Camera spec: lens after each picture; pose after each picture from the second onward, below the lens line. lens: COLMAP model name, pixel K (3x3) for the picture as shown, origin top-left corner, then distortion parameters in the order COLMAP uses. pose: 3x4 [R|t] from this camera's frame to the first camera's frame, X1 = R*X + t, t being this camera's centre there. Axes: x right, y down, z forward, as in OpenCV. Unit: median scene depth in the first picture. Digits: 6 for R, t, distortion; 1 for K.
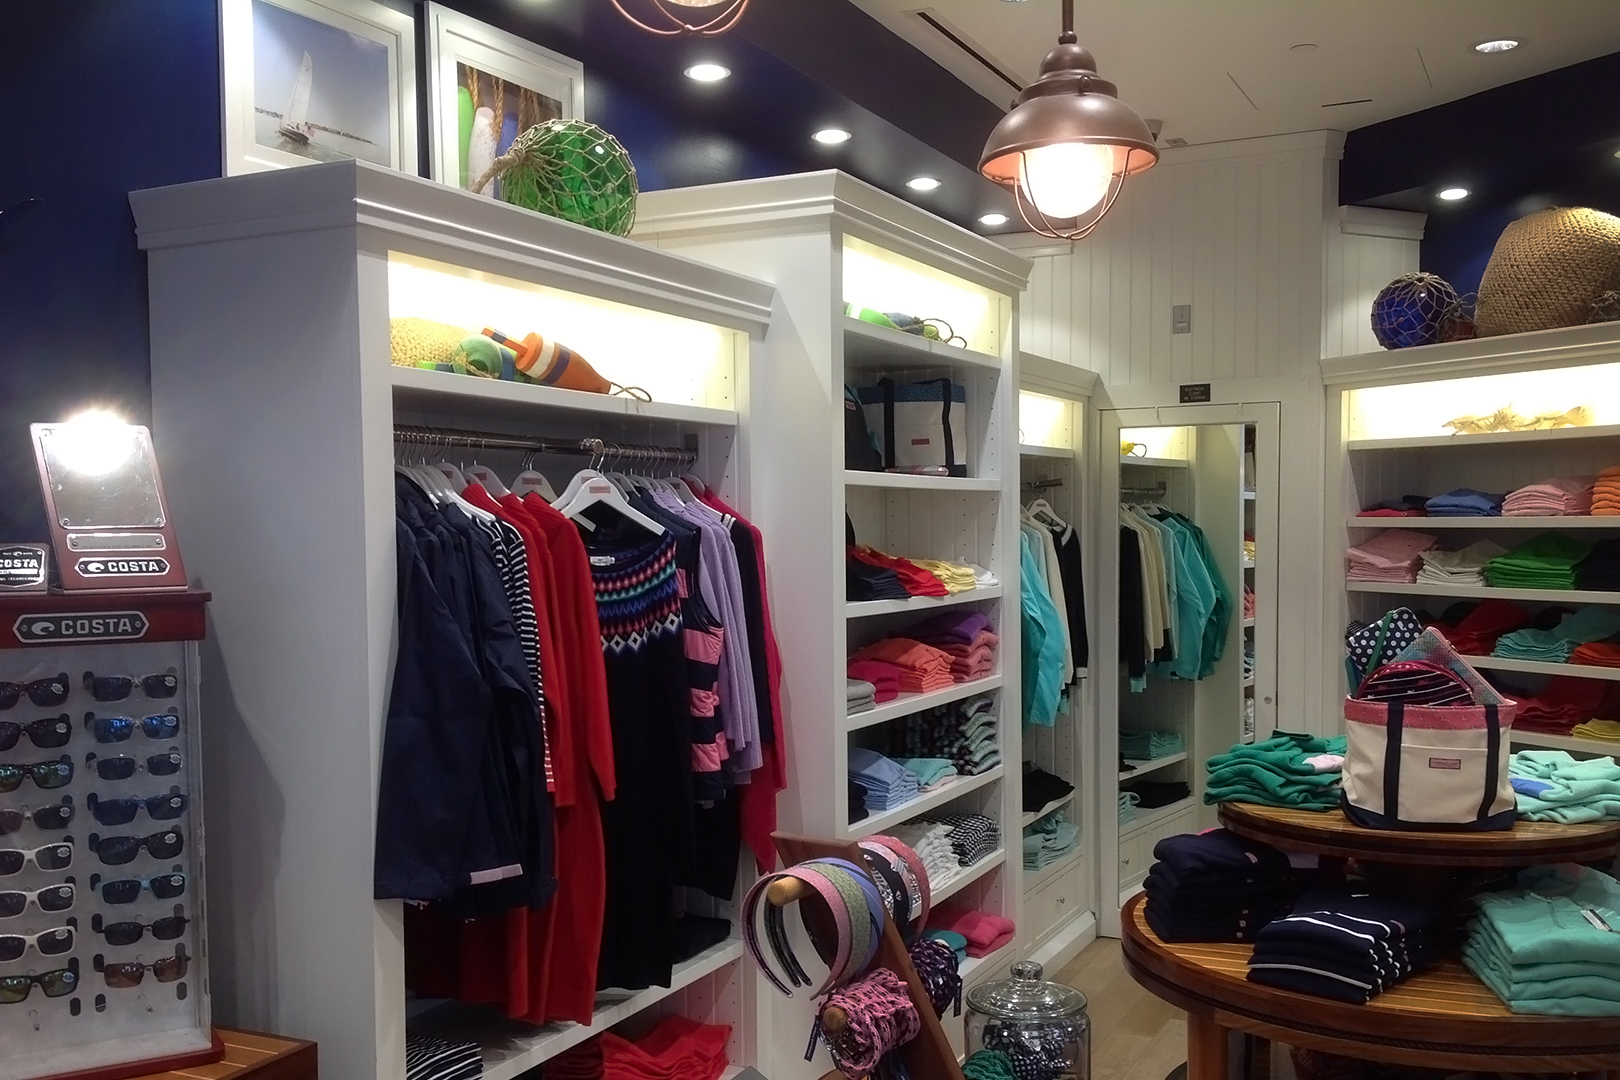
lens RADIAL K [[1546.5, 0, 800.5], [0, 1546.5, 606.4], [0, 0, 1]] dist [0.112824, -0.240335]
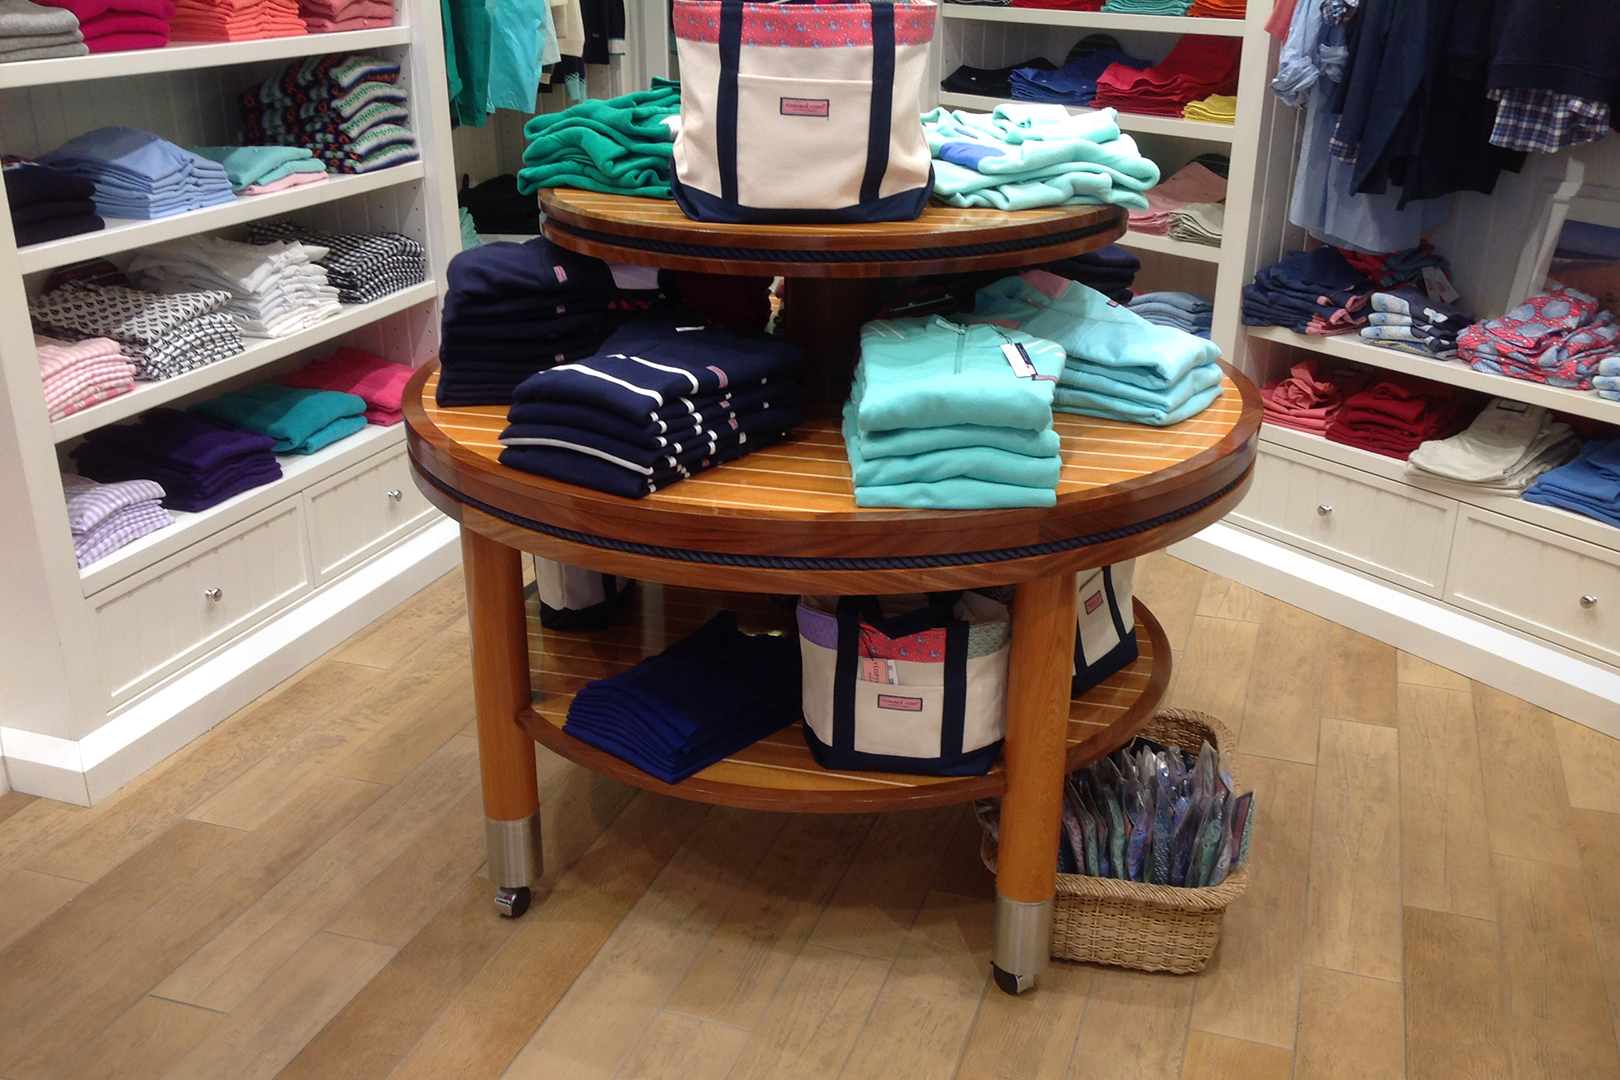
lens RADIAL K [[1546.5, 0, 800.5], [0, 1546.5, 606.4], [0, 0, 1]] dist [0.112824, -0.240335]
pose [[0.991895, -0.039078, 0.120899, 0.307014], [-0.004514, 0.940091, 0.340895, 0.070960], [-0.126977, -0.338678, 0.932295, 0.344274]]
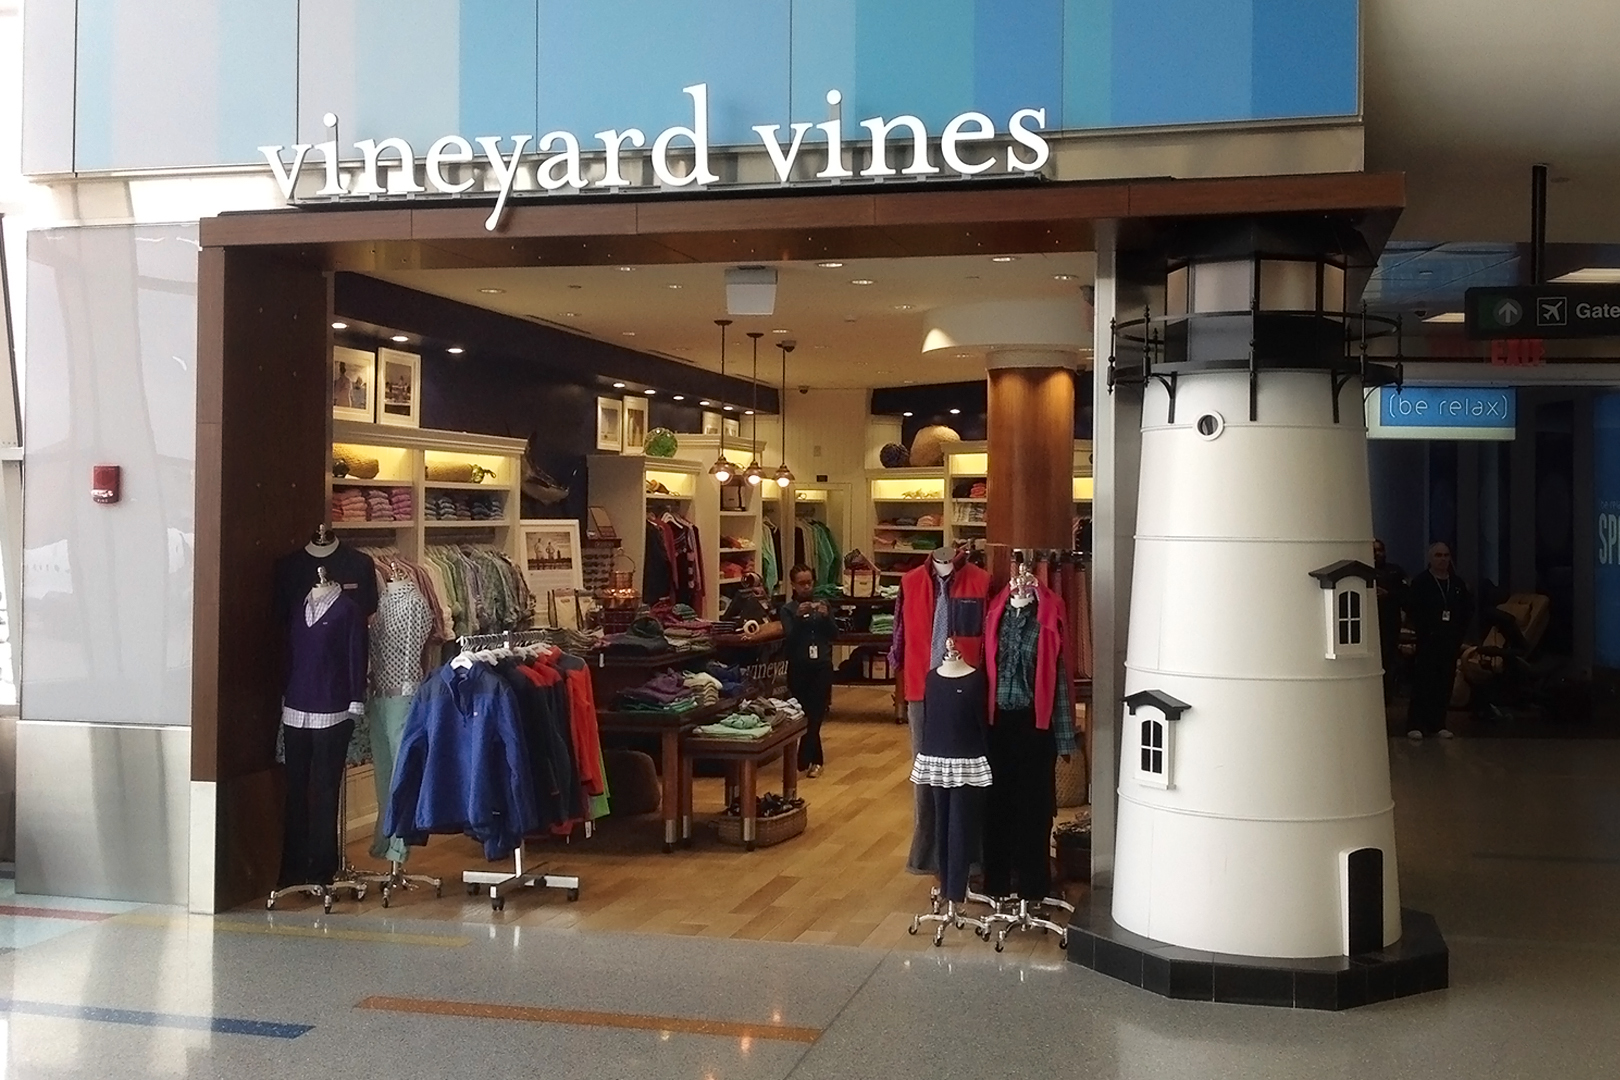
lens RADIAL K [[1616.4, 0, 810.0], [0, 1616.4, 540.0], [0, 0, 1]] dist [0.001532, 0.000488]
pose [[0.978868, 0.014225, 0.203997, -0.623235], [-0.006421, 0.999224, -0.038868, 0.145534], [-0.204391, 0.036736, 0.978200, -3.200813]]
